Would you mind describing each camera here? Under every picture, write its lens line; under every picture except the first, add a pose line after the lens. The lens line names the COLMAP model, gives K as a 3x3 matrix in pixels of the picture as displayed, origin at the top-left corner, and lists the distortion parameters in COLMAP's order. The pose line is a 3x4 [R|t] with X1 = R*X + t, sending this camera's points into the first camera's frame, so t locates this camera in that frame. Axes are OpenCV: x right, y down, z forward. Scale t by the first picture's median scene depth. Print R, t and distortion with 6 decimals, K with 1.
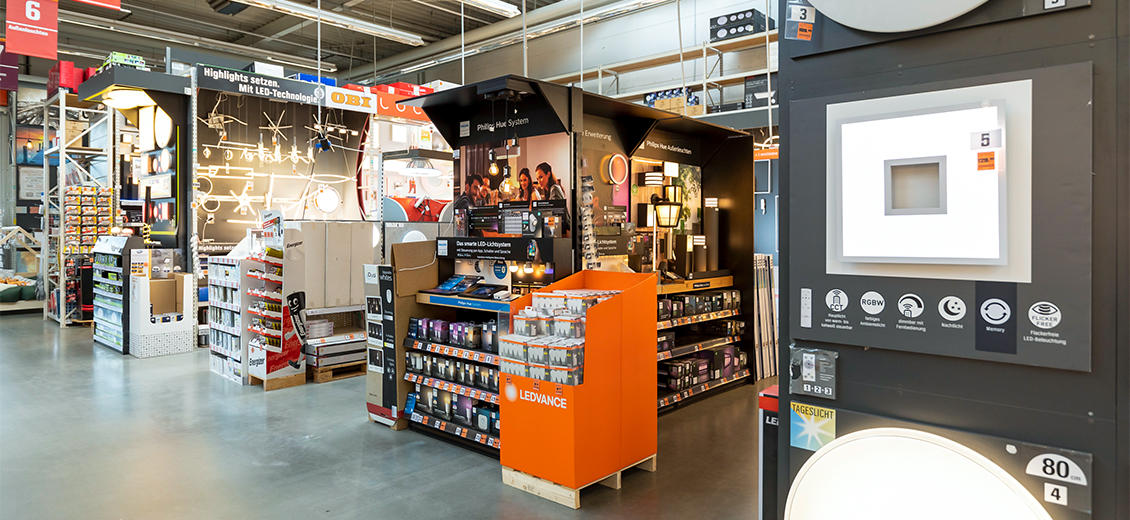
lens RADIAL K [[676.2, 0, 538.7], [0, 676.2, 231.6], [0, 0, 1]] dist [0.002900, 0.000176]
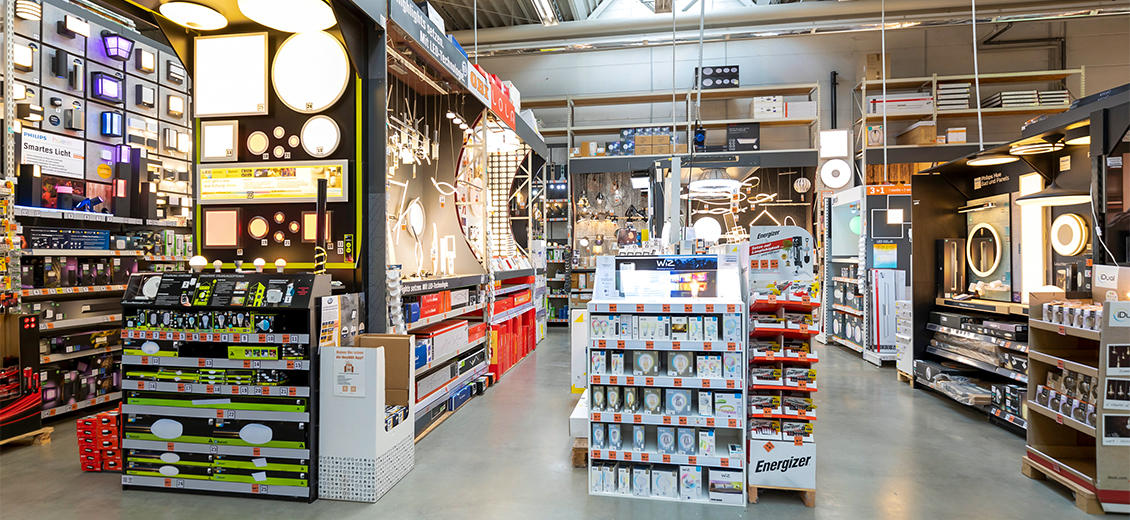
lens RADIAL K [[572.1, 0, 562.9], [0, 572.1, 254.4], [0, 0, 1]] dist [-0.000715, 0.000377]
pose [[0.822571, -0.003382, 0.568652, -0.508926], [0.009546, 0.999924, -0.007860, -0.001304], [-0.568582, 0.011894, 0.822541, 0.384739]]
